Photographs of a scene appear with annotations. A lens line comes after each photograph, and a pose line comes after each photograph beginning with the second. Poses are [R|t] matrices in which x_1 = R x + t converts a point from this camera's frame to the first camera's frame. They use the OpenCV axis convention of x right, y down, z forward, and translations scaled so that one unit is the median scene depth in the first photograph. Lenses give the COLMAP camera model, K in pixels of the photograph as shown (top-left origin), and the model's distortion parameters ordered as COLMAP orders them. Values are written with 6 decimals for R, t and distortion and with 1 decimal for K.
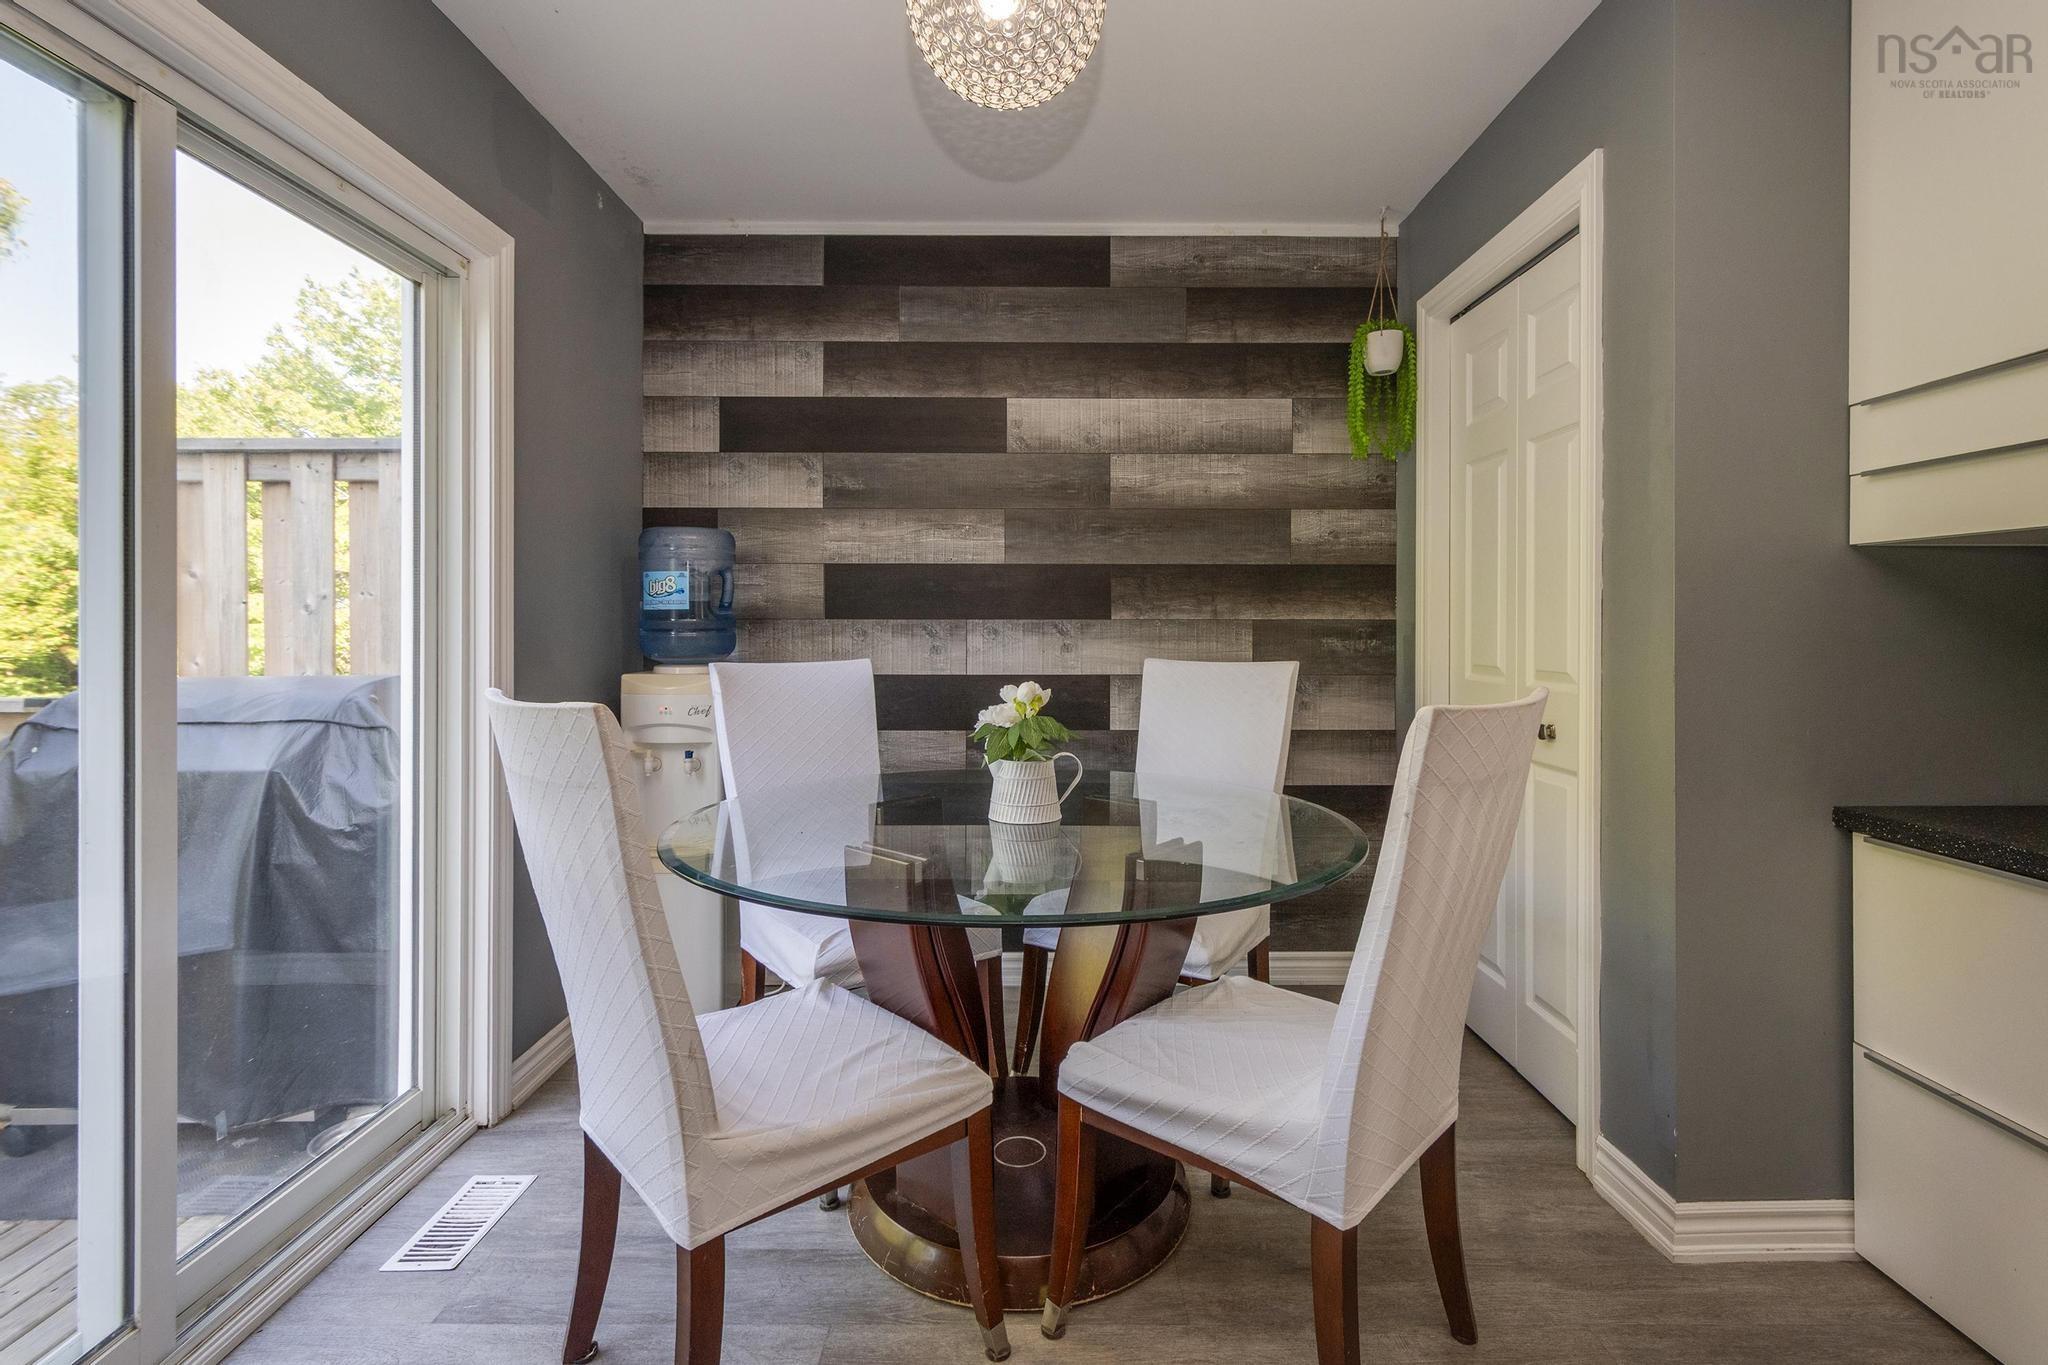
lens RADIAL K [[915.8, 0, 1032.3], [0, 915.8, 625.5], [0, 0, 1]] dist [0.006790, -0.000950]
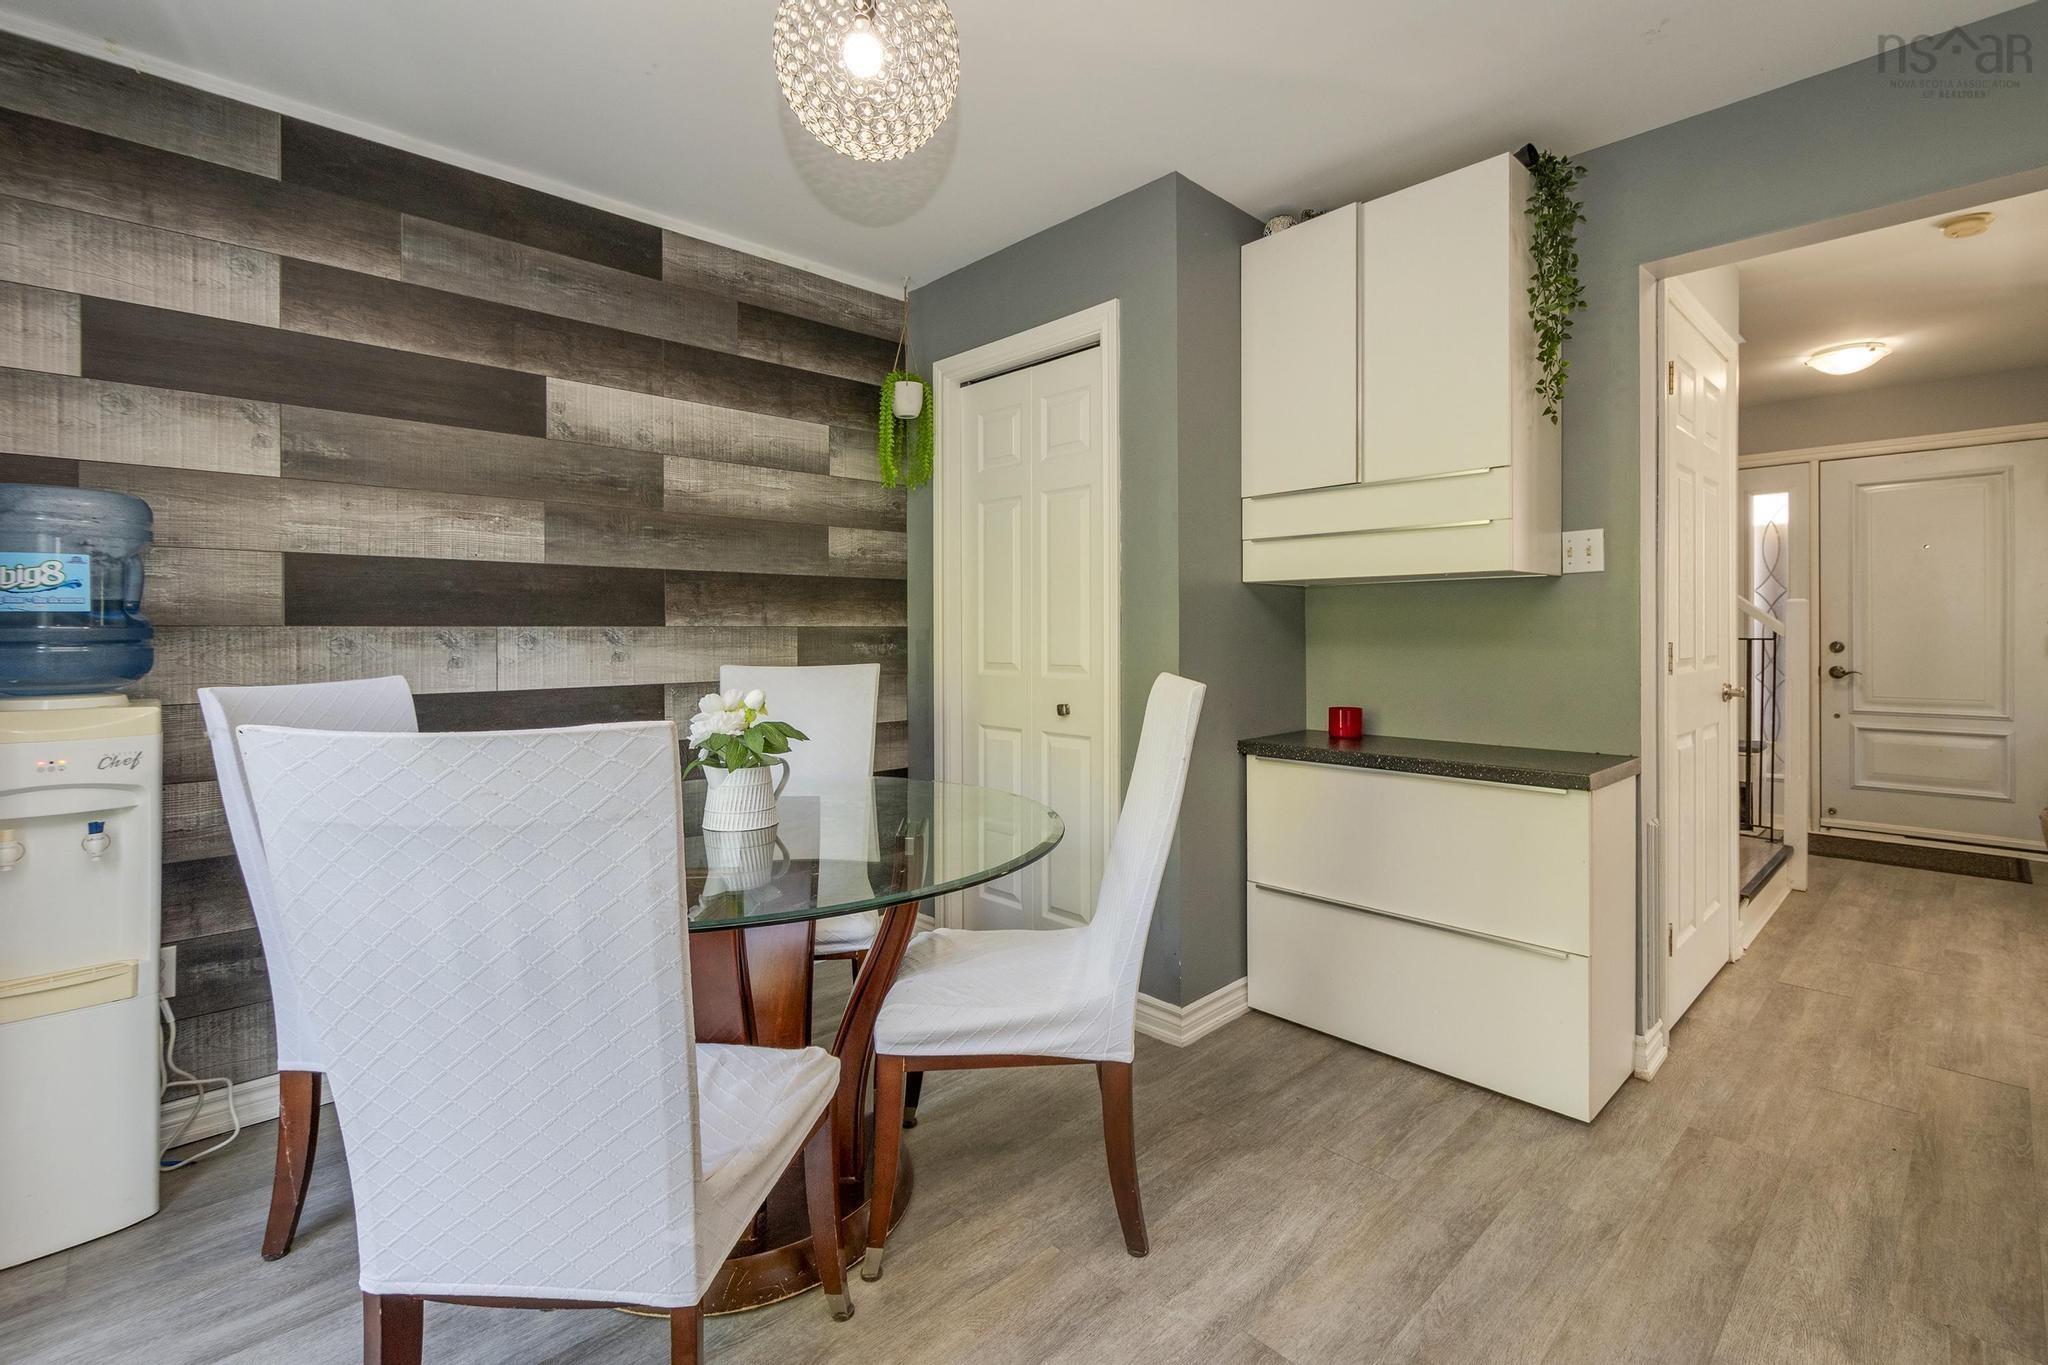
lens RADIAL K [[915.8, 0, 1032.3], [0, 915.8, 625.5], [0, 0, 1]] dist [0.006790, -0.000950]
pose [[0.727407, 0.000404, 0.686206, -0.295668], [0.003512, 0.999985, -0.004312, -0.001938], [-0.686197, 0.005547, 0.727394, 0.033077]]
